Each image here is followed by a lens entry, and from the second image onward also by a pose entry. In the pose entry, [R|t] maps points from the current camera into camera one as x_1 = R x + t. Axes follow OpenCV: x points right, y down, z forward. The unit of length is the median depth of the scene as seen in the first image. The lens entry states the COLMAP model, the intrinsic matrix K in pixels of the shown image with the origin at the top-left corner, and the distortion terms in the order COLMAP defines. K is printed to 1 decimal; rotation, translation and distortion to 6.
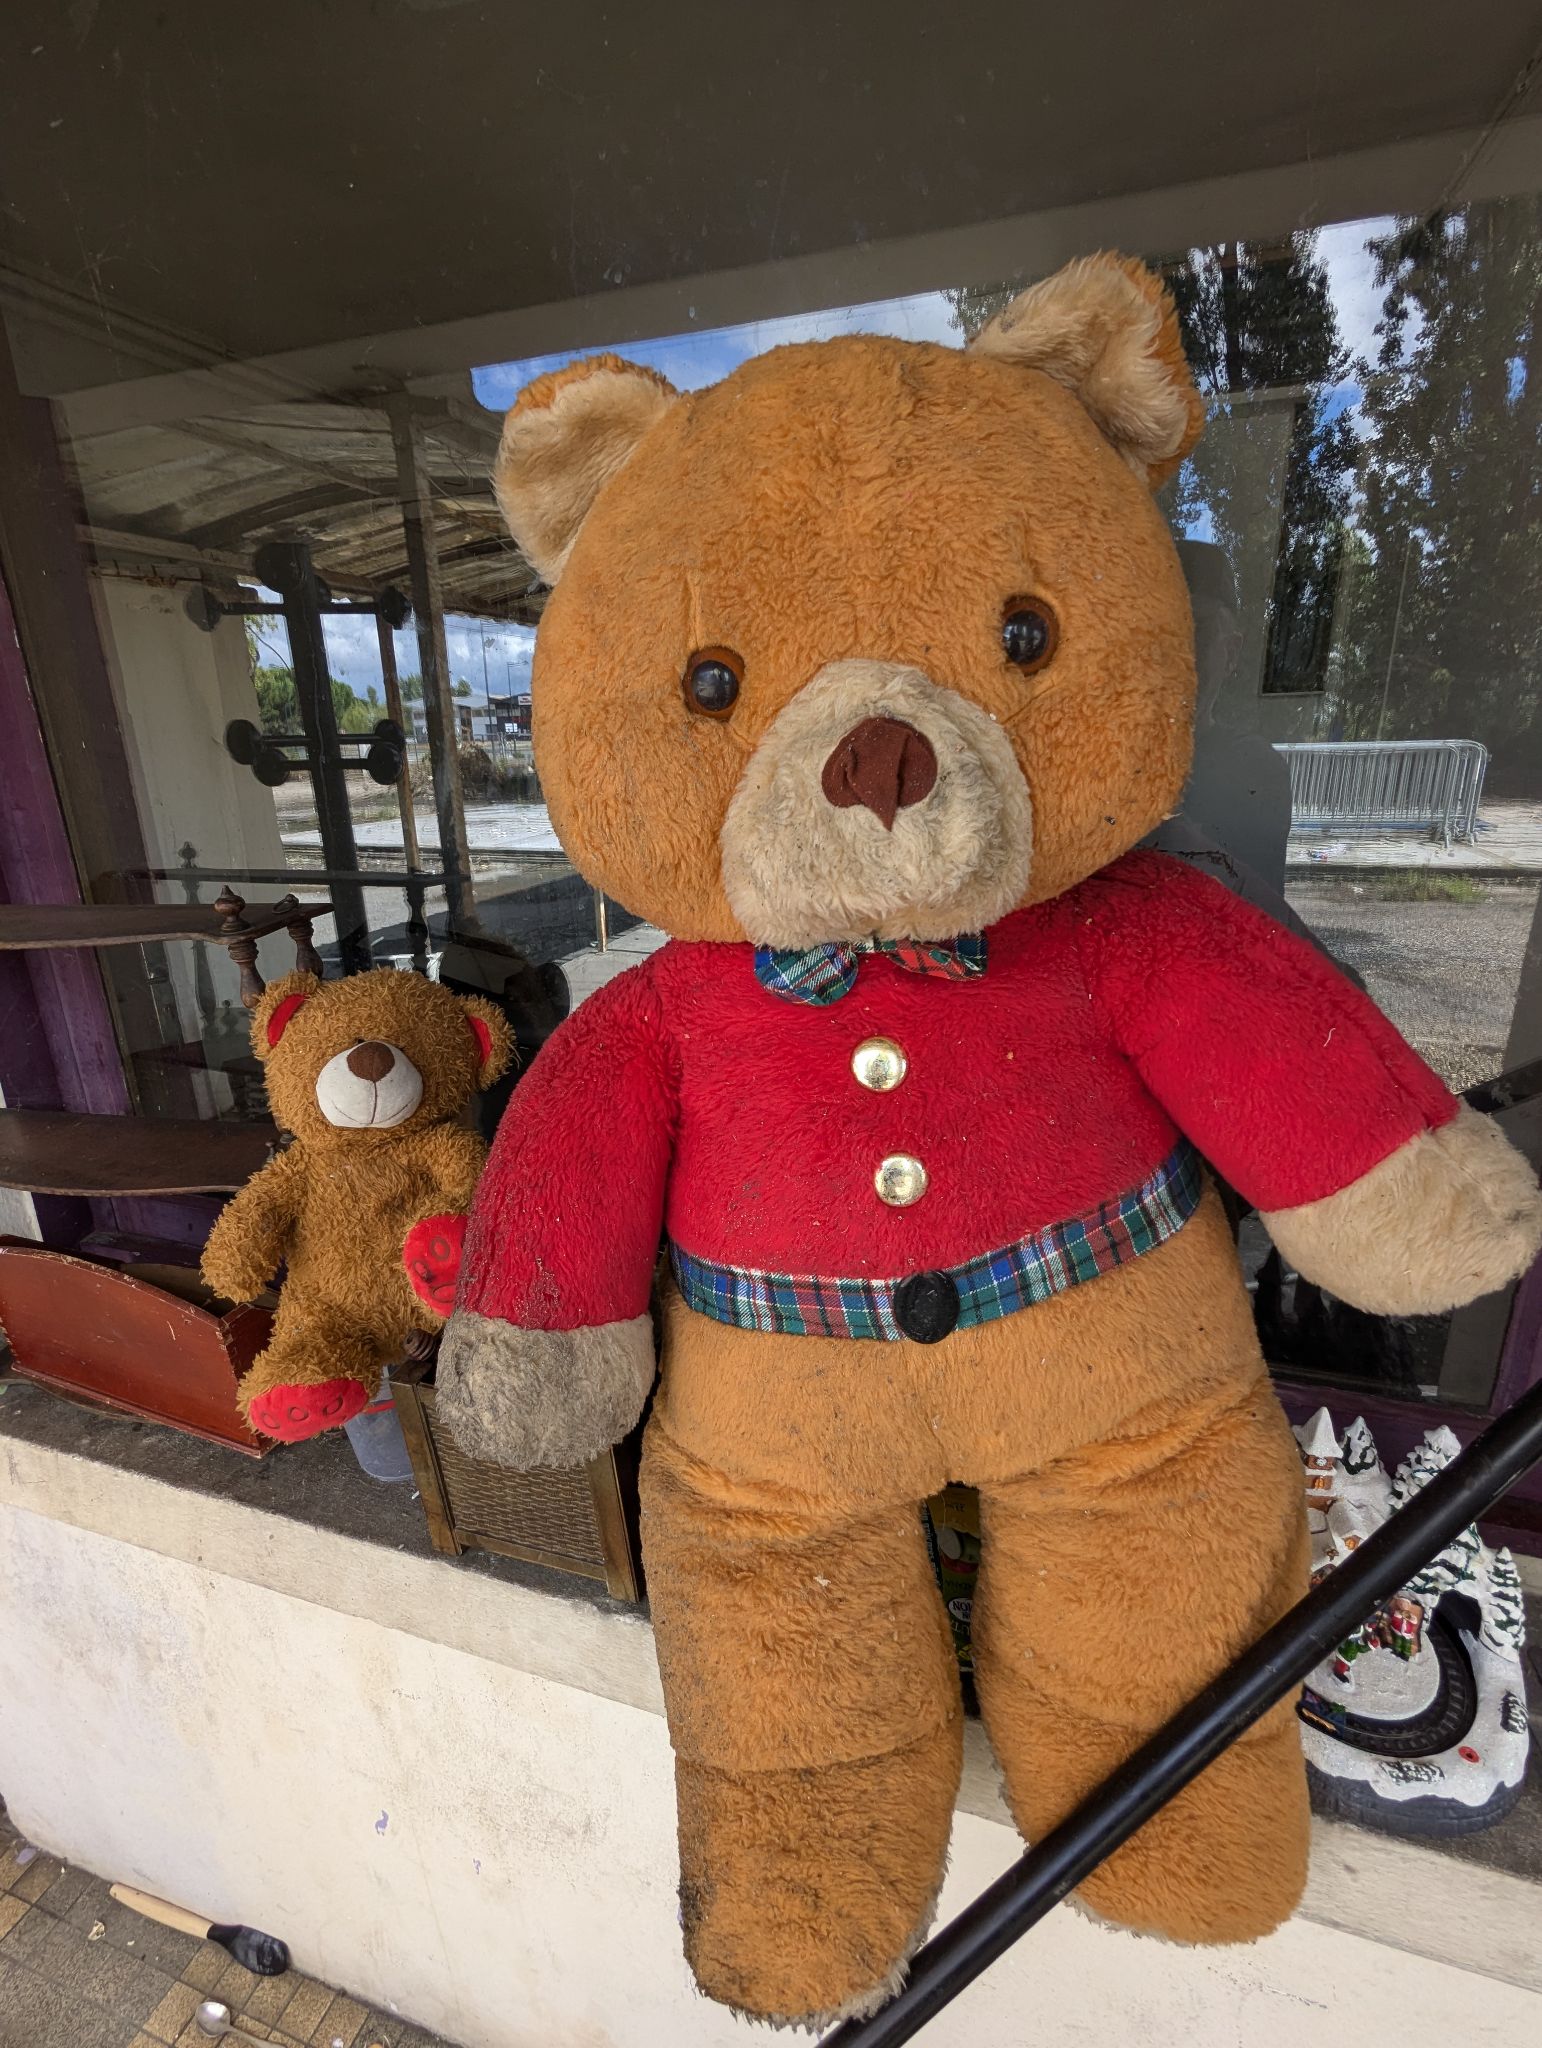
lens RADIAL K [[961.7, 0, 771.0], [0, 961.7, 1024.0], [0, 0, 1]] dist [0.010280, -0.005562]
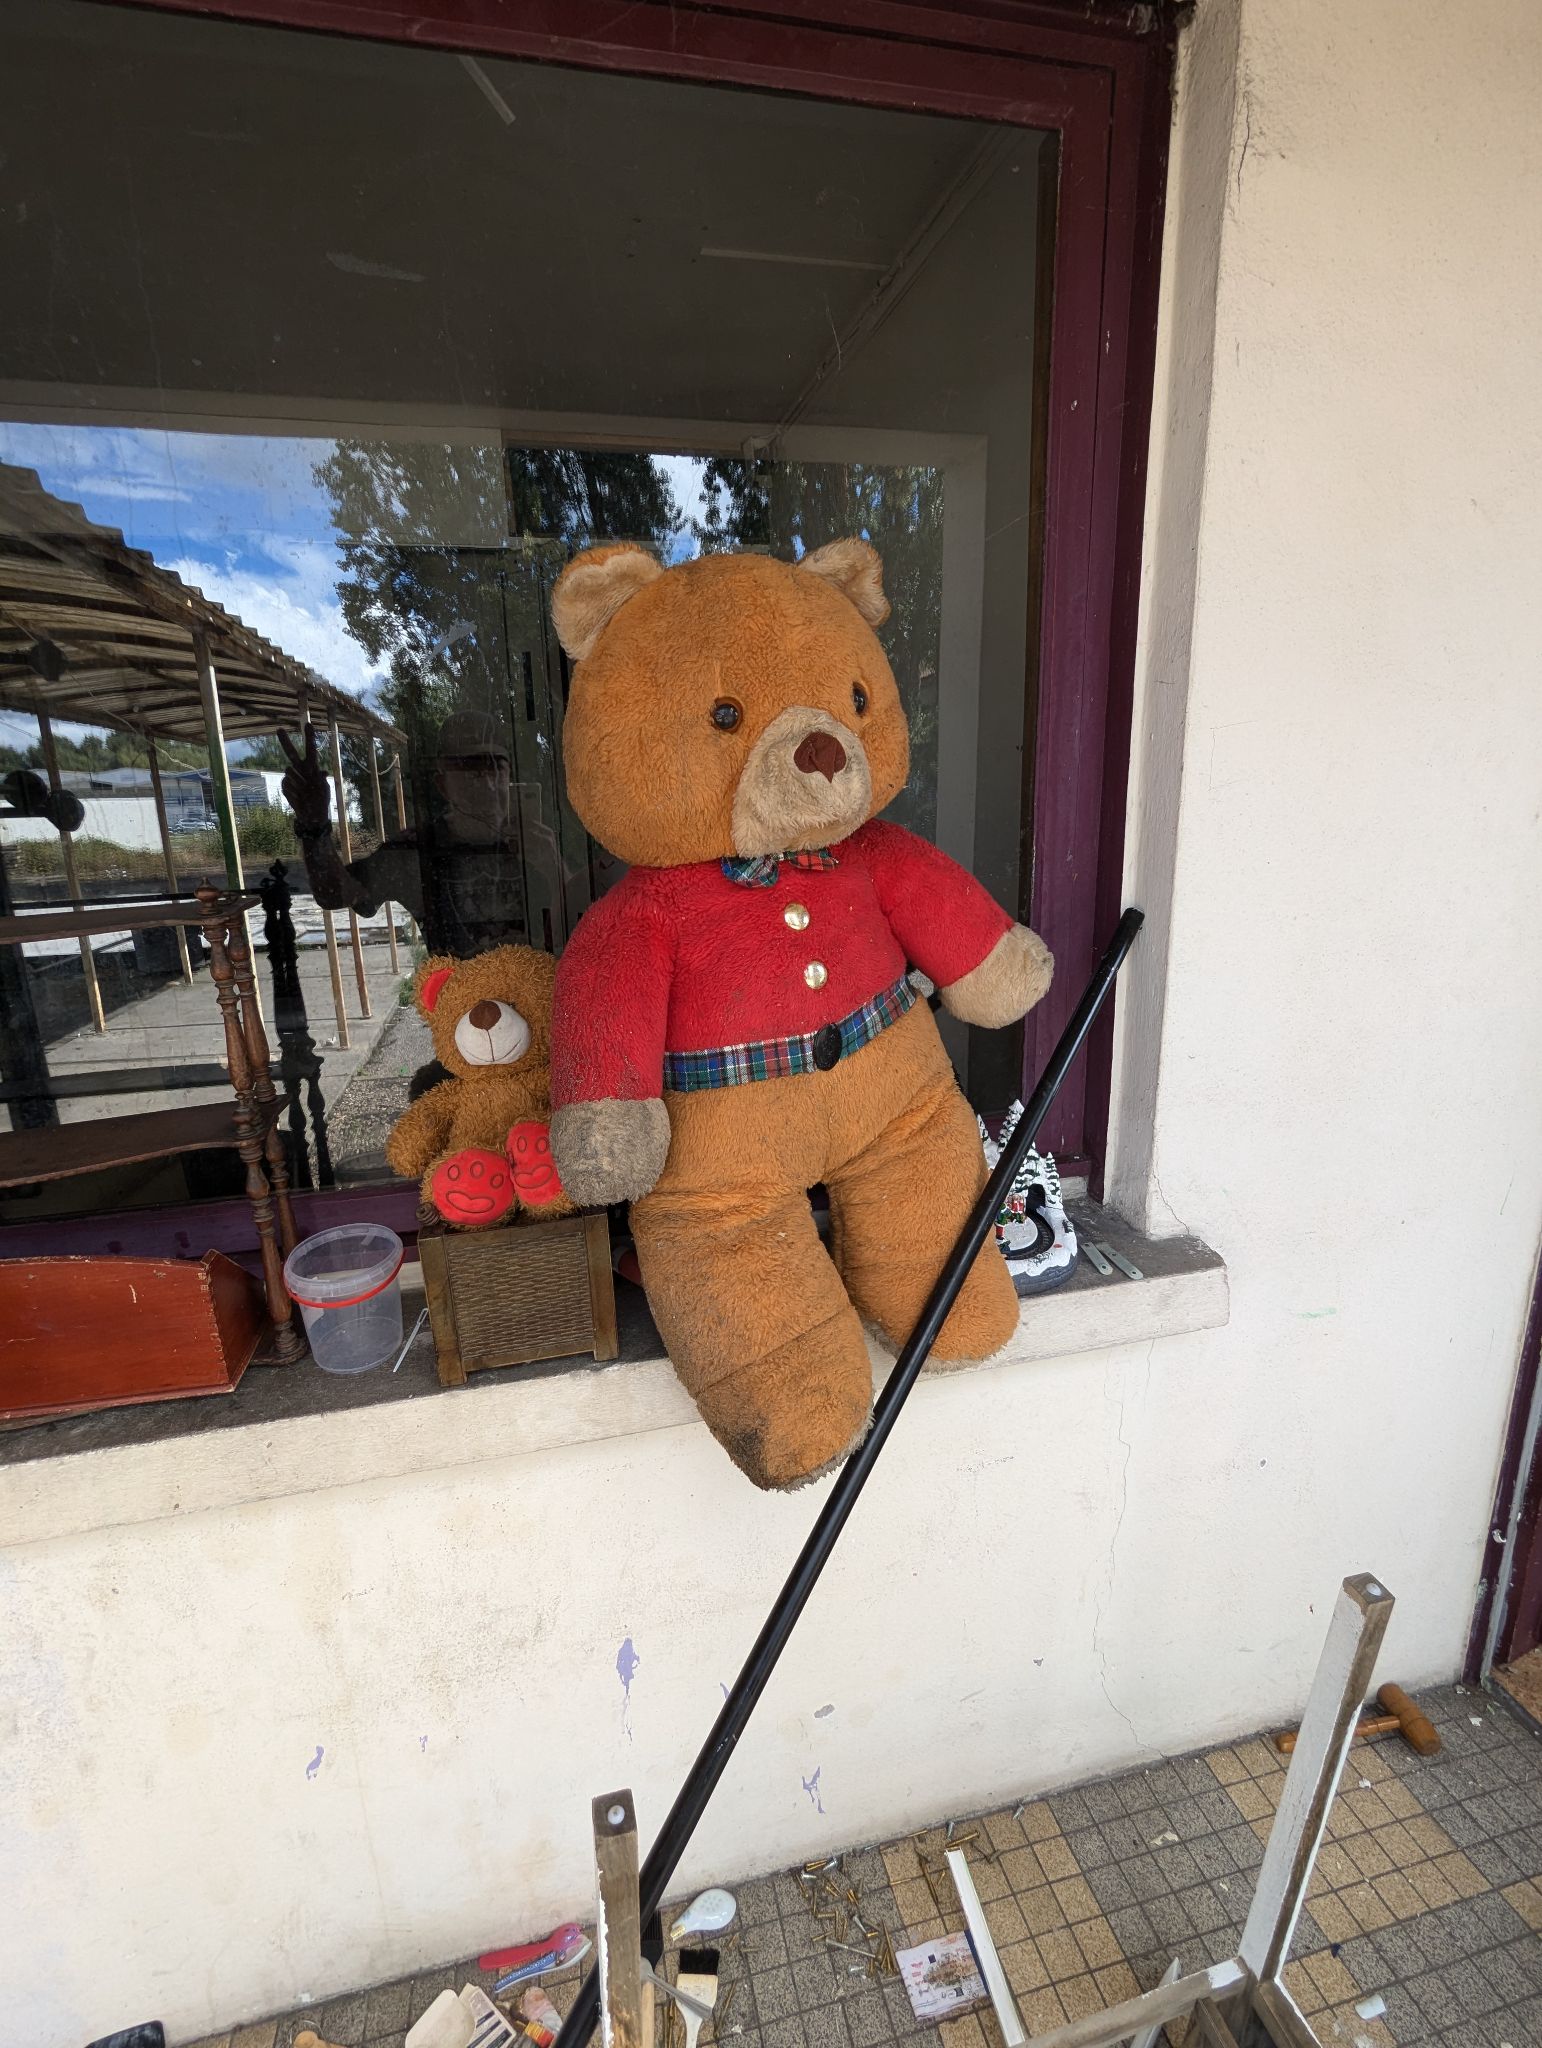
lens RADIAL K [[961.7, 0, 771.0], [0, 961.7, 1024.0], [0, 0, 1]] dist [0.010280, -0.005562]
pose [[0.842301, -0.119645, 0.525561, -0.878850], [0.164196, 0.985666, -0.038764, 0.291915], [-0.513389, 0.118946, 0.849873, -0.524676]]
